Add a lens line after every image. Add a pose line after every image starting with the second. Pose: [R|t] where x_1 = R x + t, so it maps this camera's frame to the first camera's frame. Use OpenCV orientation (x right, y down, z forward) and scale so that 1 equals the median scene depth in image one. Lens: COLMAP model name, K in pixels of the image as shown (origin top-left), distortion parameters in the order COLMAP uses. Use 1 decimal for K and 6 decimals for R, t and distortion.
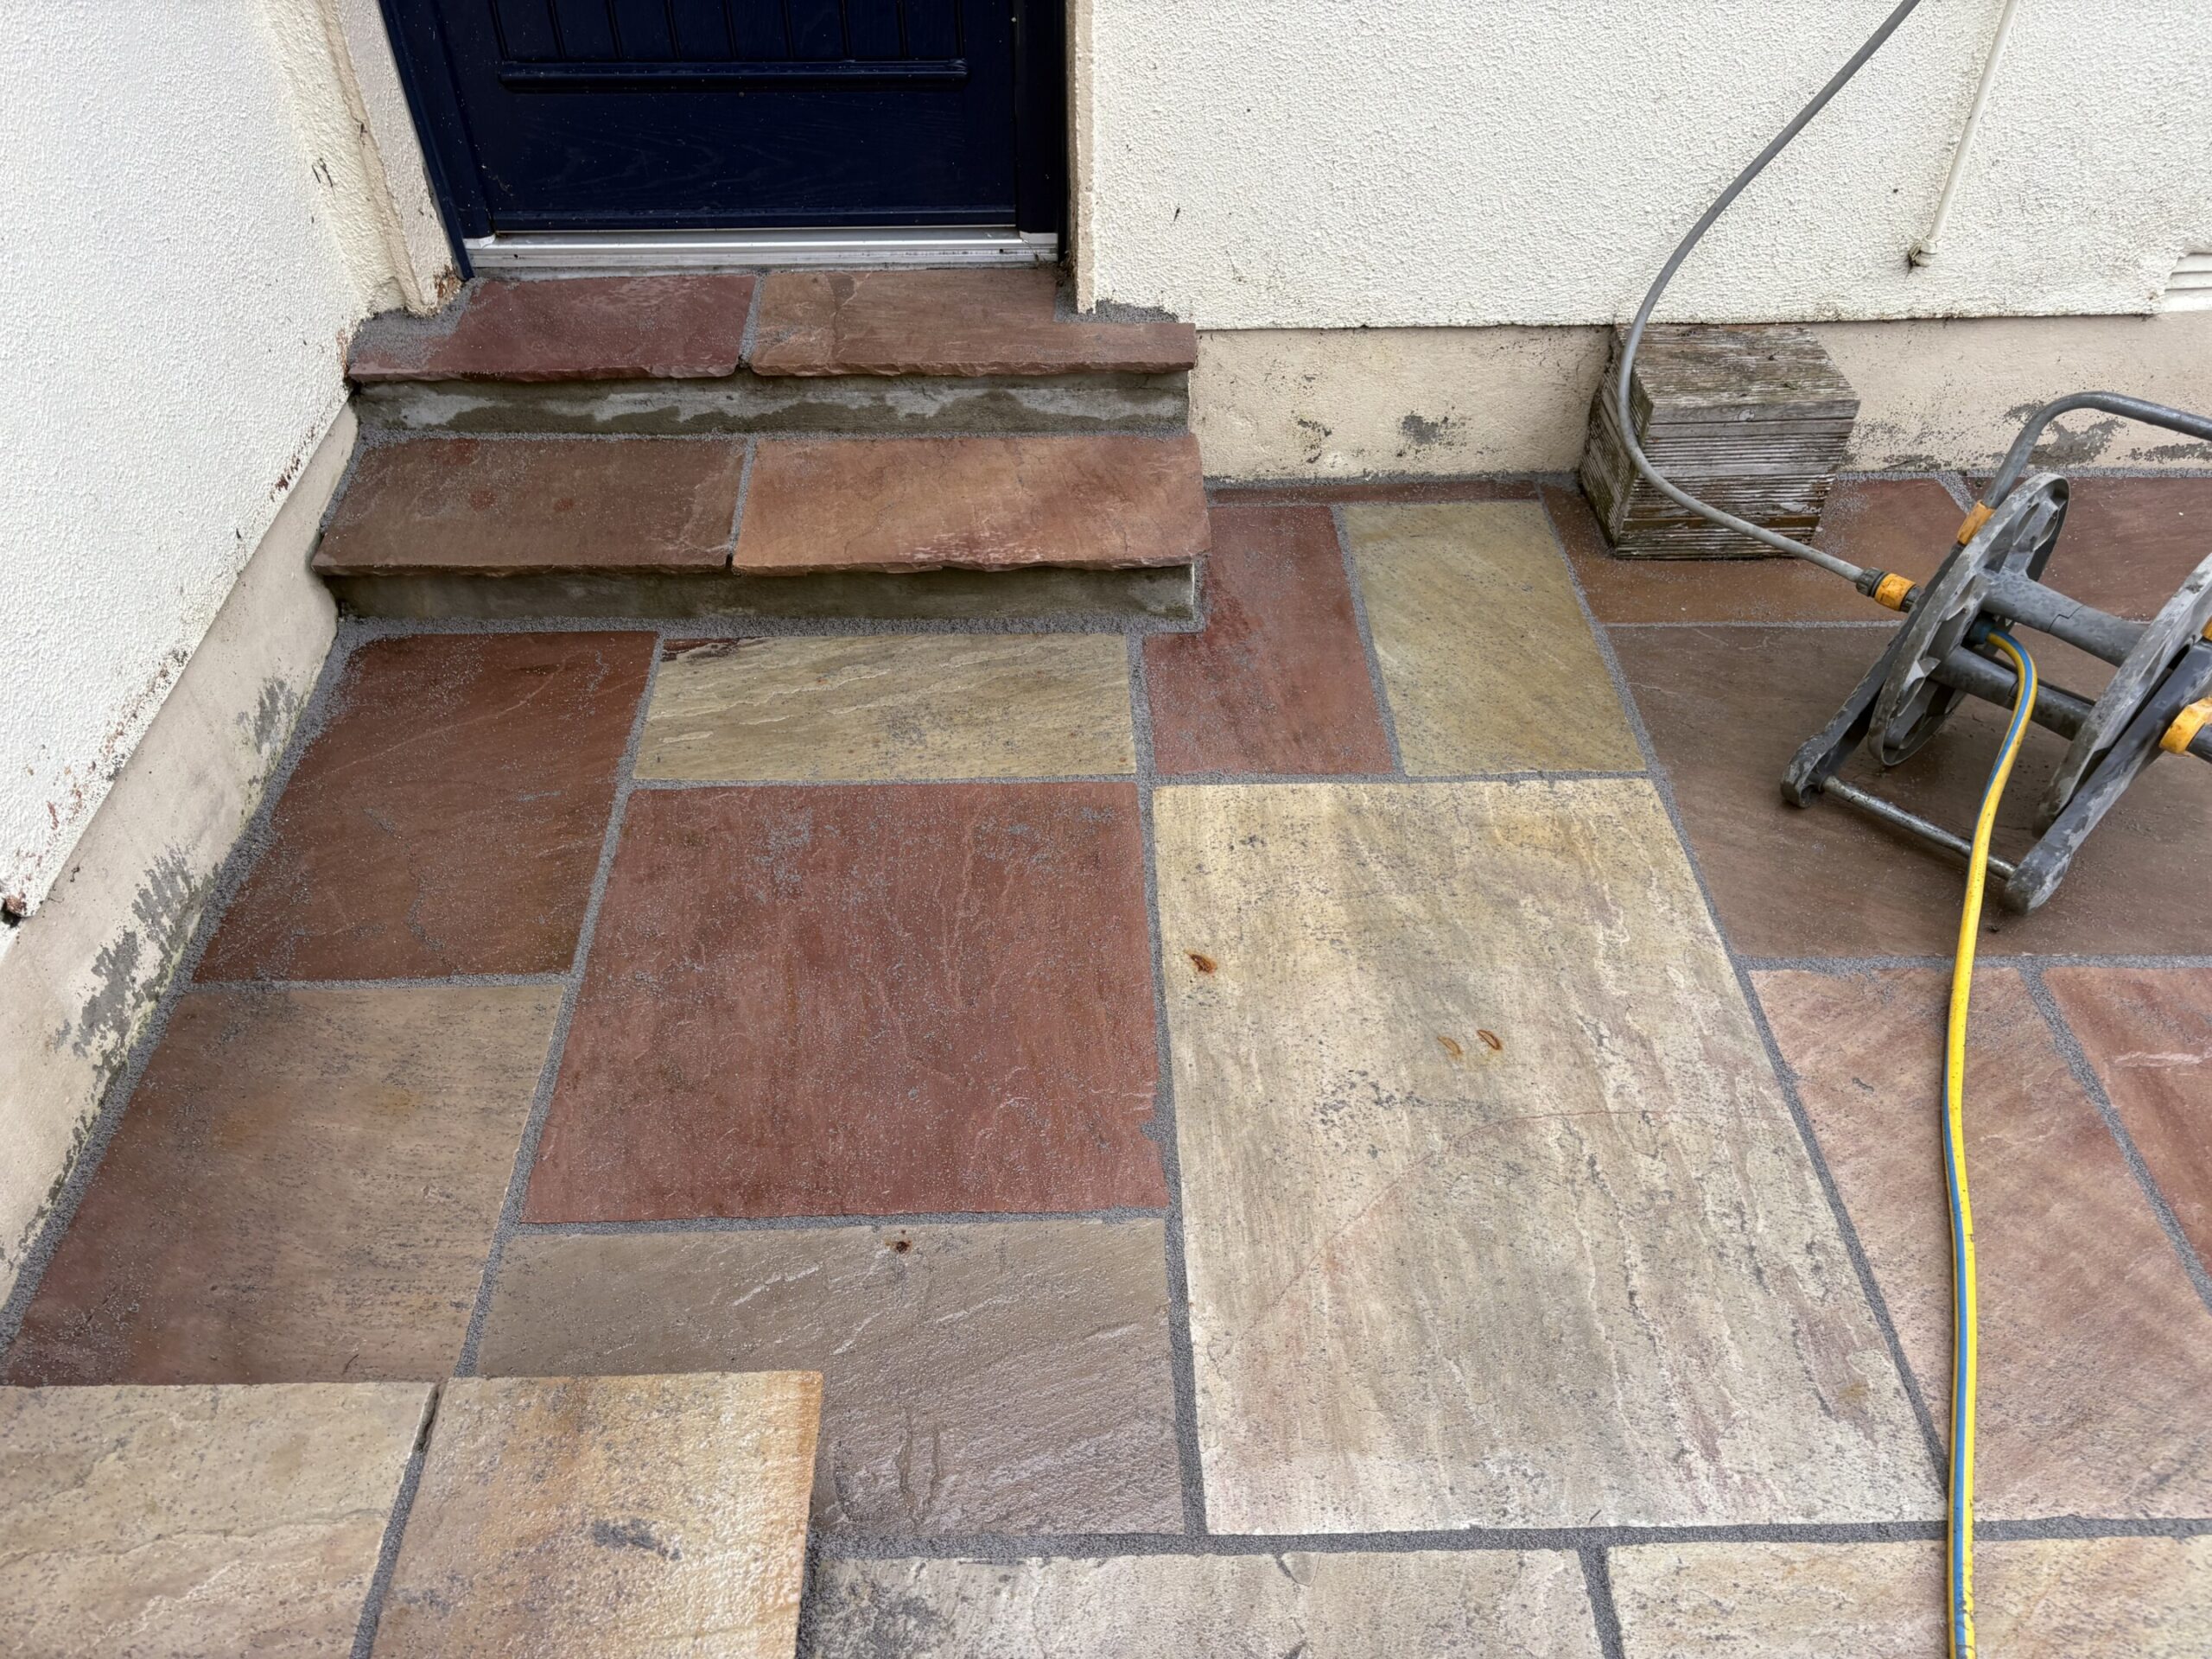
lens RADIAL K [[1671.5, 0, 1102.5], [0, 1671.5, 860.0], [0, 0, 1]] dist [0.049010, -0.047980]
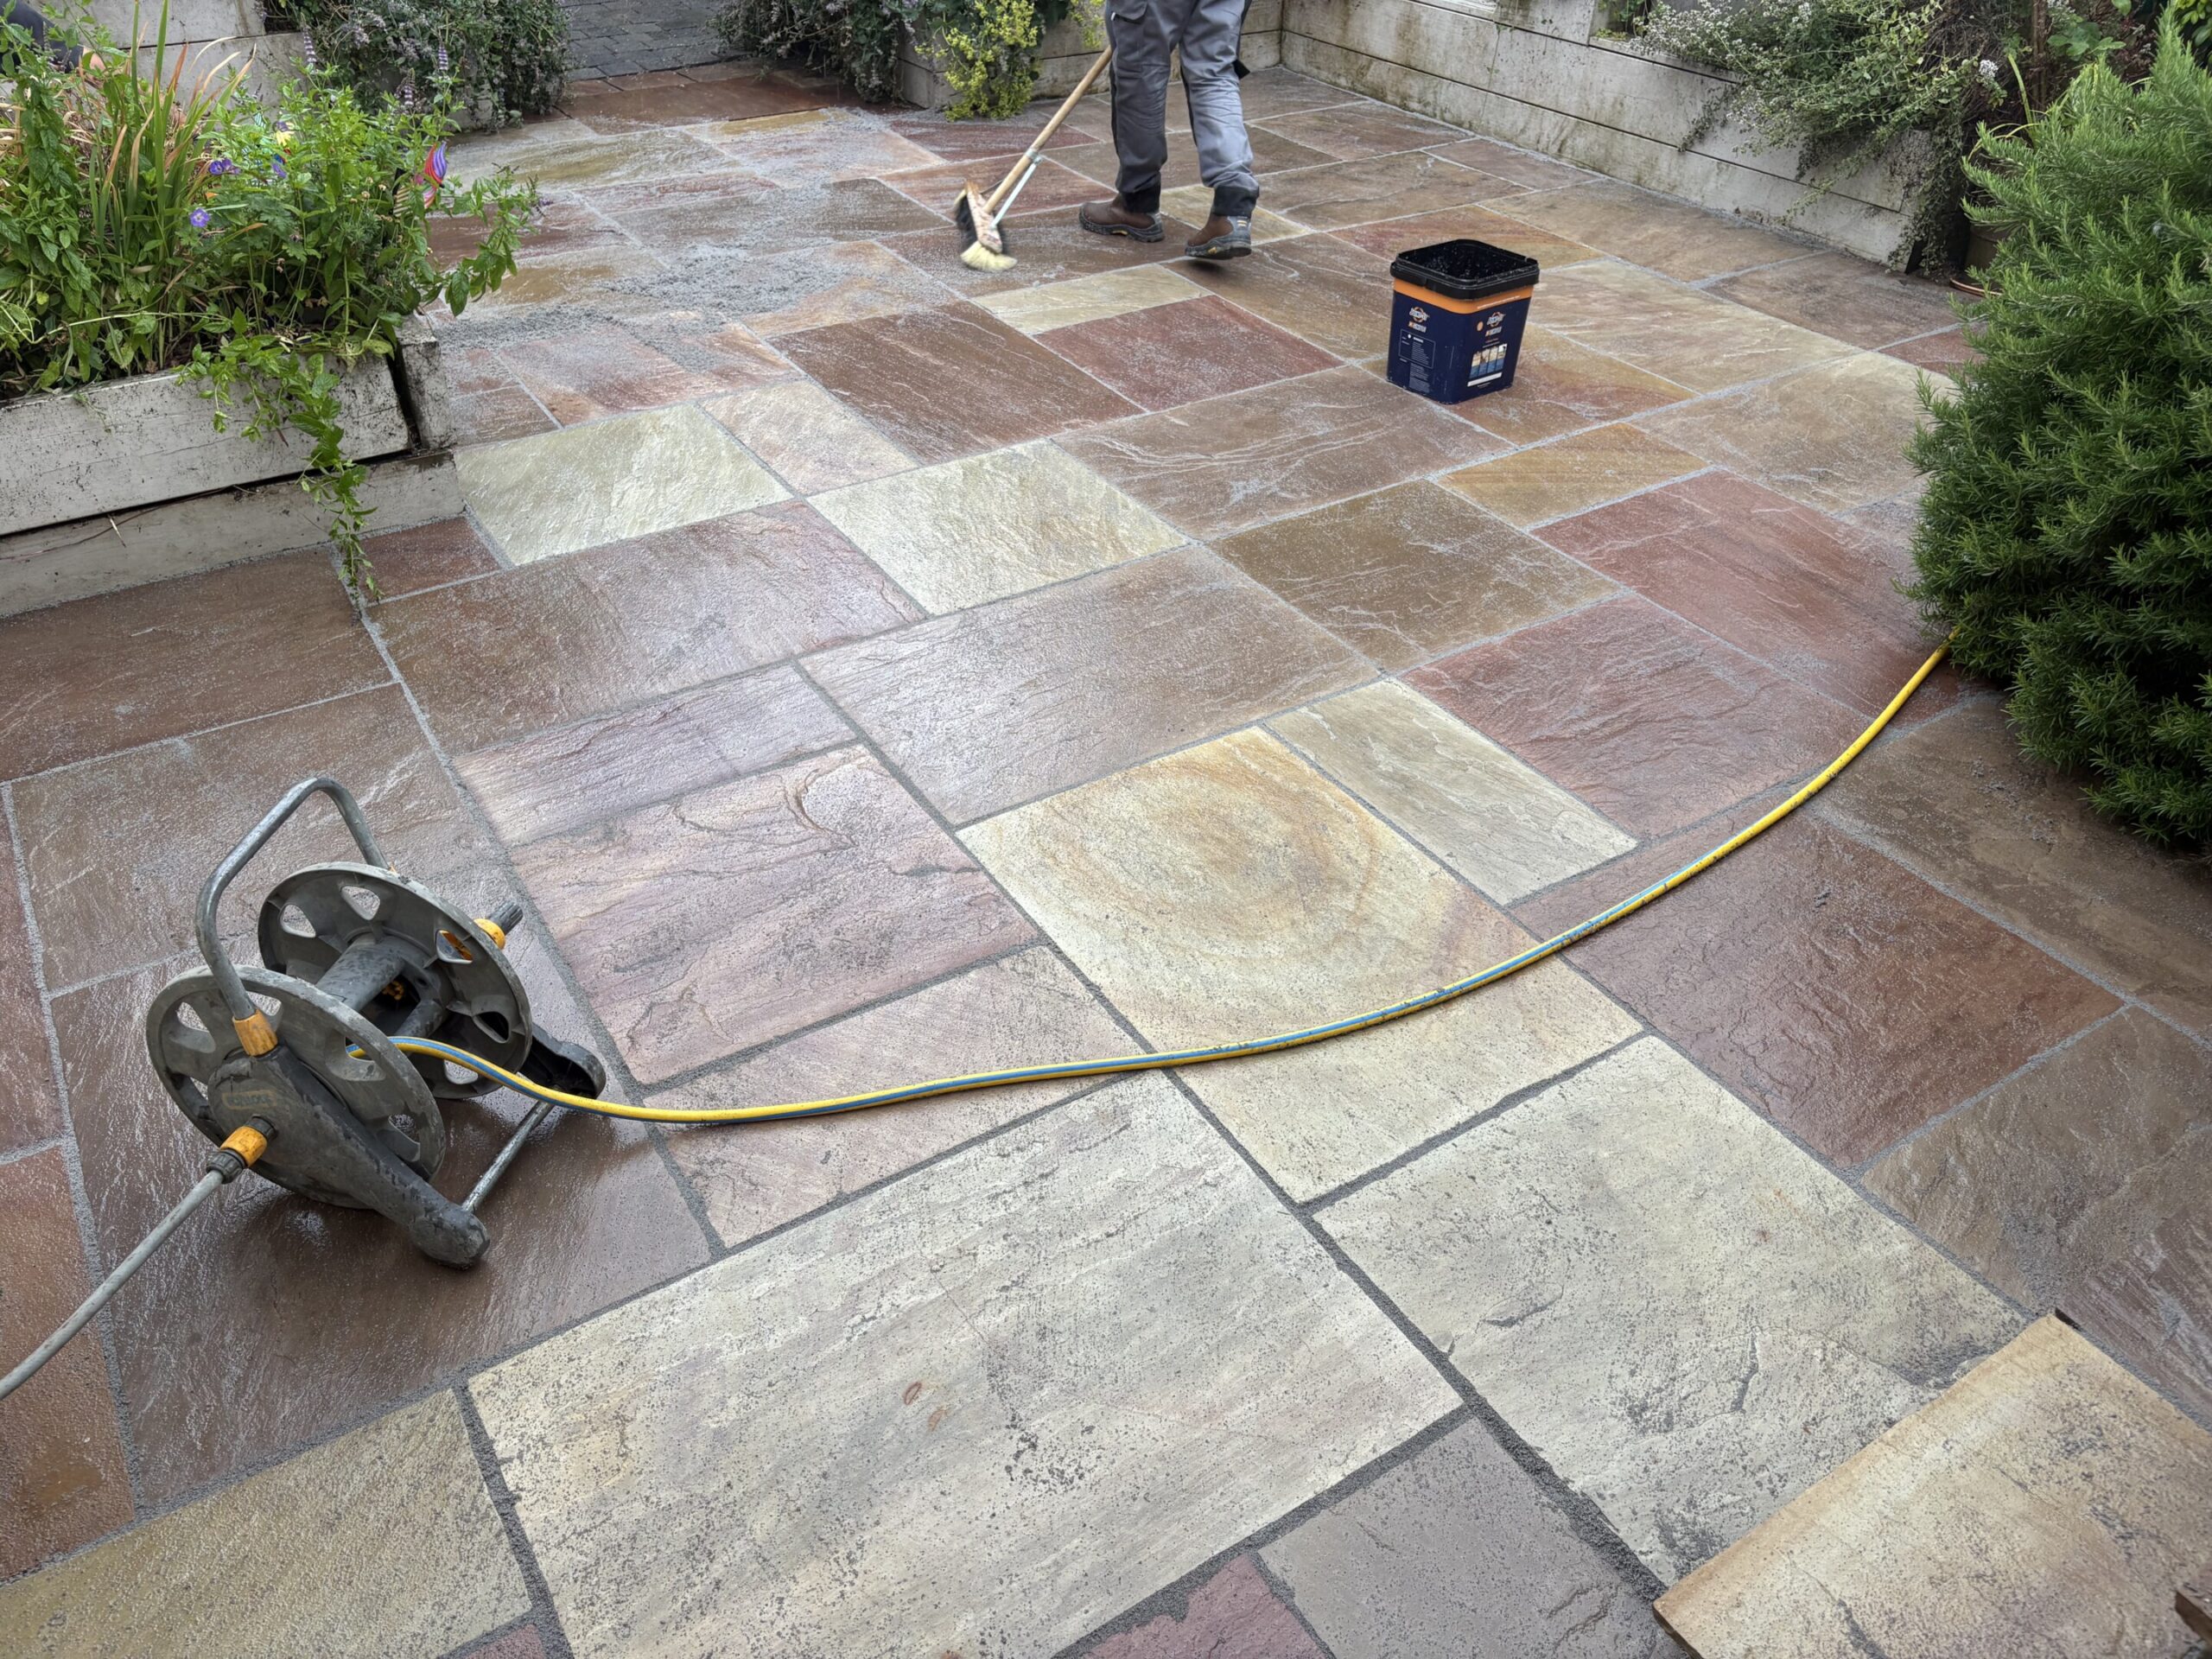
lens RADIAL K [[1671.5, 0, 1100.3], [0, 1671.5, 823.0], [0, 0, 1]] dist [0.049010, -0.047980]
pose [[-0.516596, -0.512013, 0.686273, -0.408480], [0.575369, 0.385985, 0.721087, -0.793839], [-0.634097, 0.767371, 0.095197, 0.596206]]
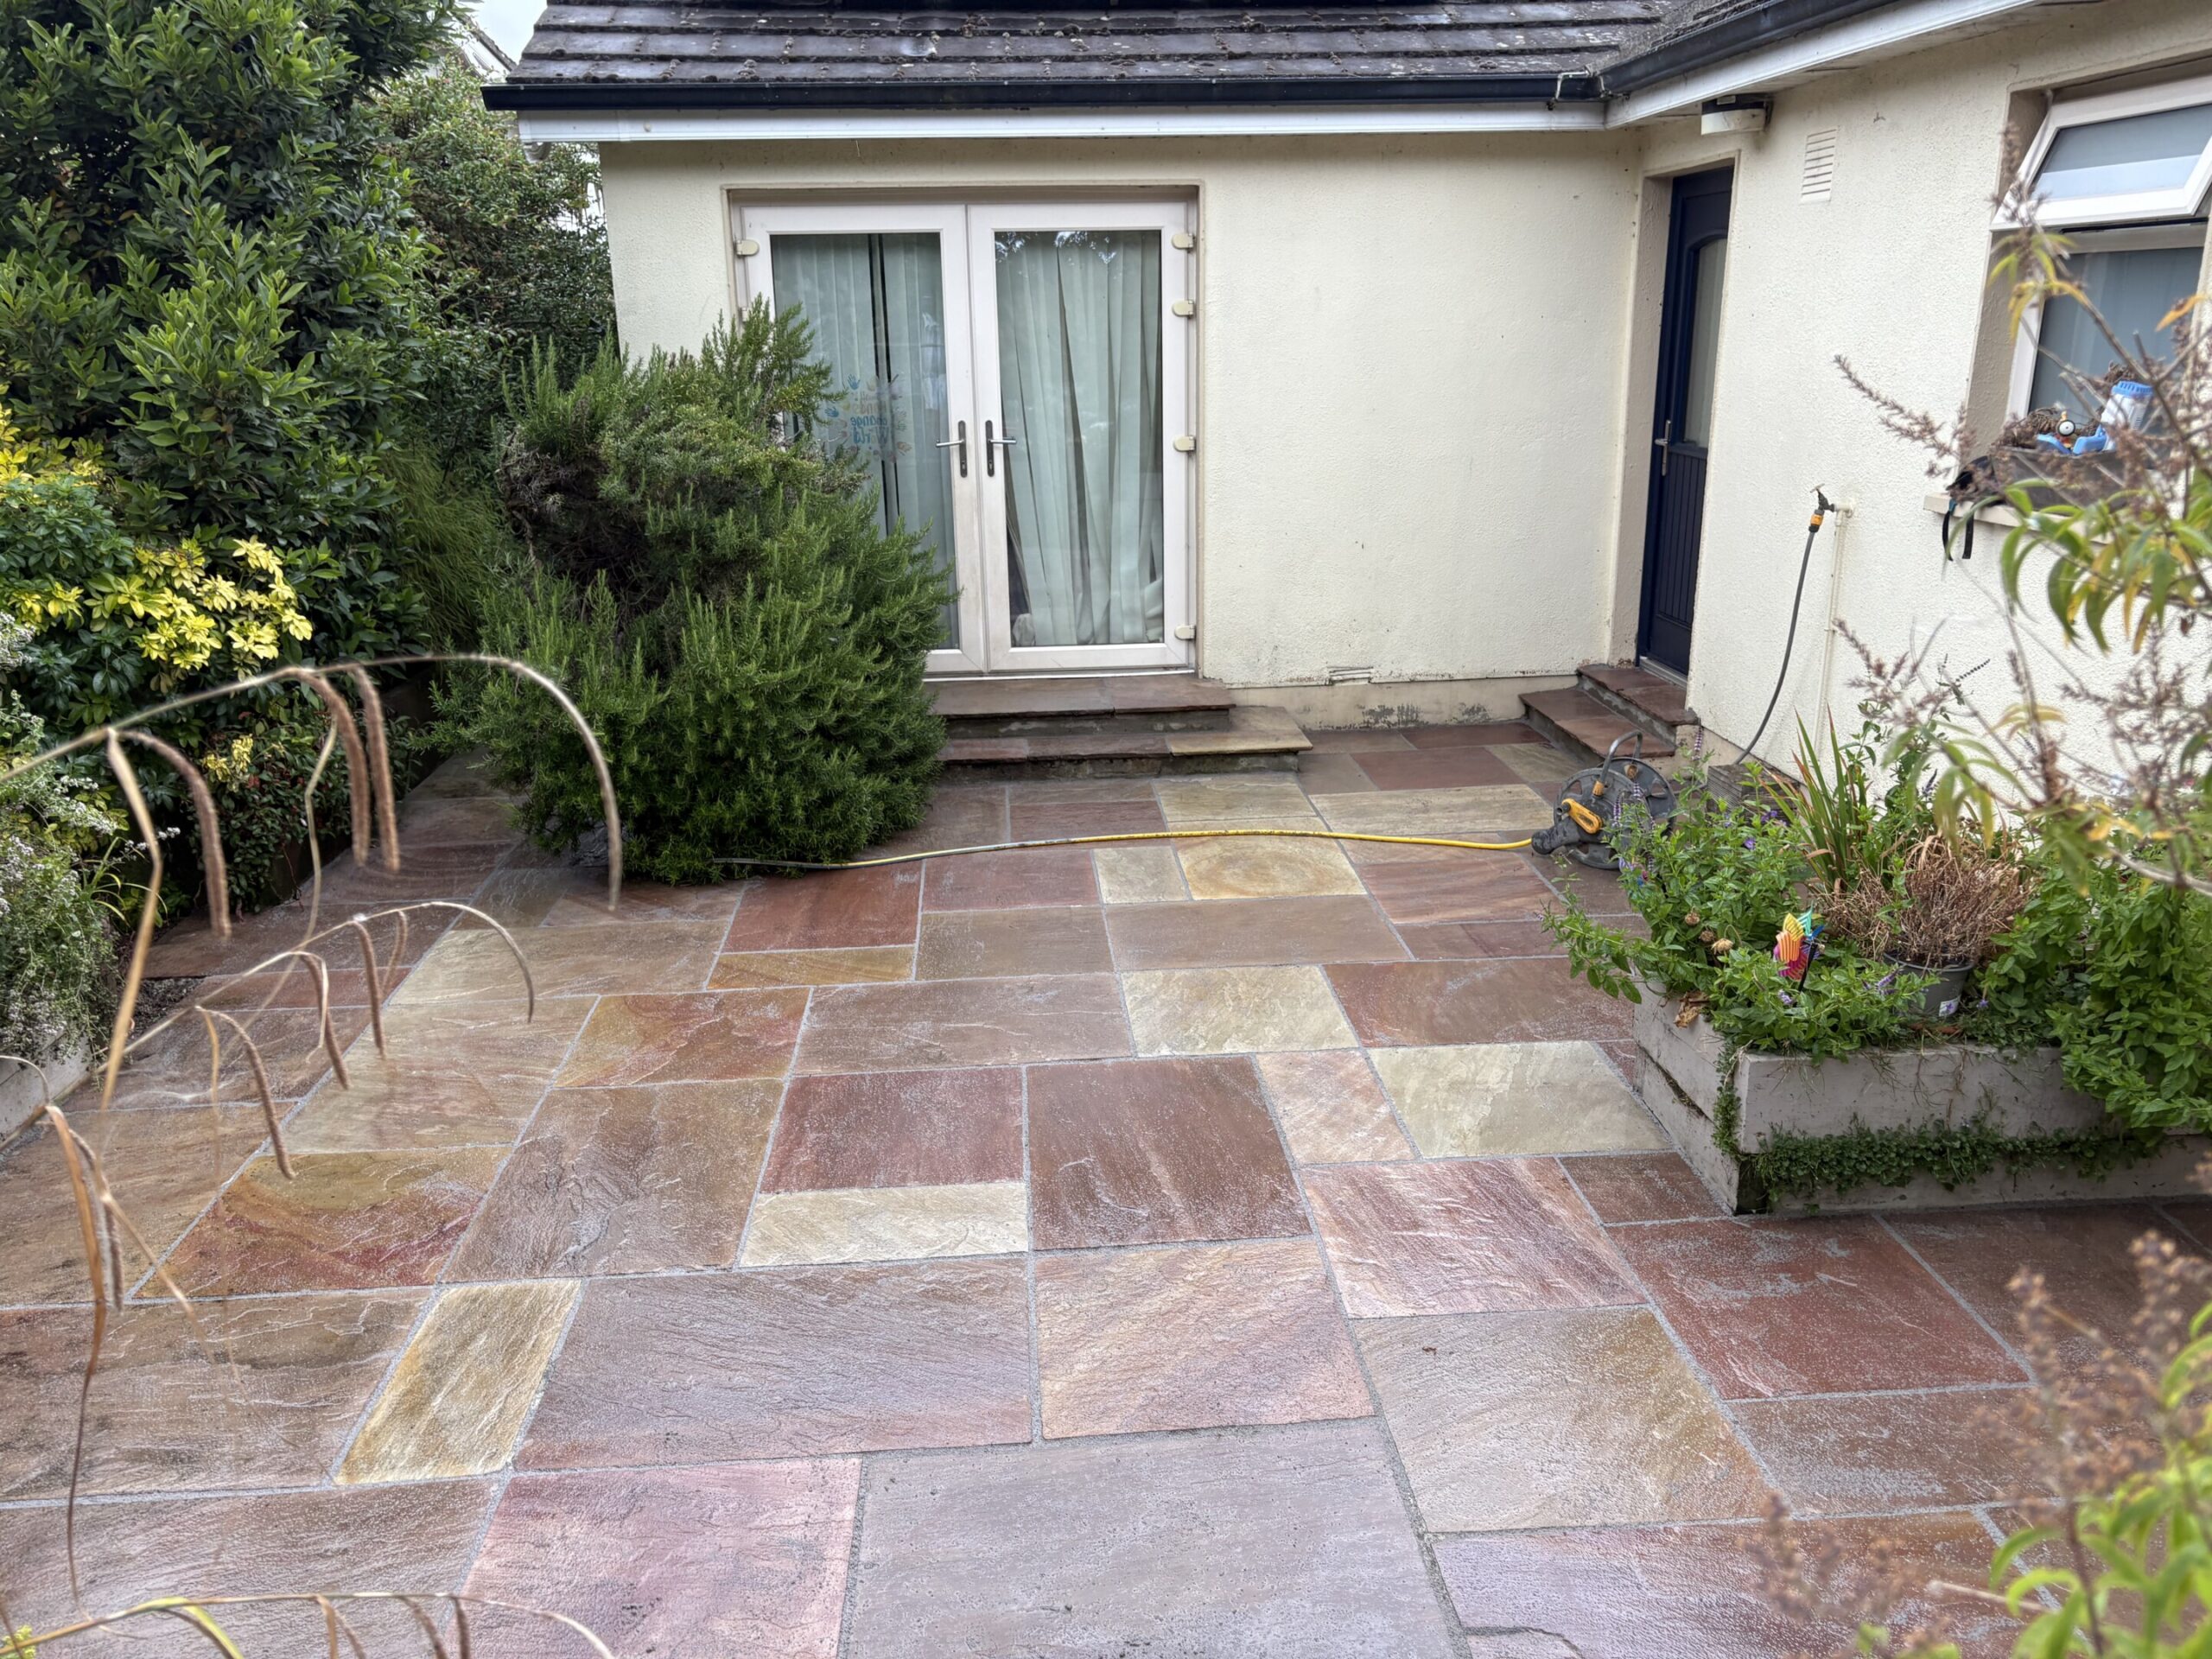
lens RADIAL K [[1671.5, 0, 1124.7], [0, 1671.5, 861.0], [0, 0, 1]] dist [0.049010, -0.047980]
pose [[0.061396, 0.311133, -0.948381, 4.205623], [-0.671248, 0.716077, 0.191467, -0.048009], [0.738686, 0.624843, 0.252812, -0.491927]]
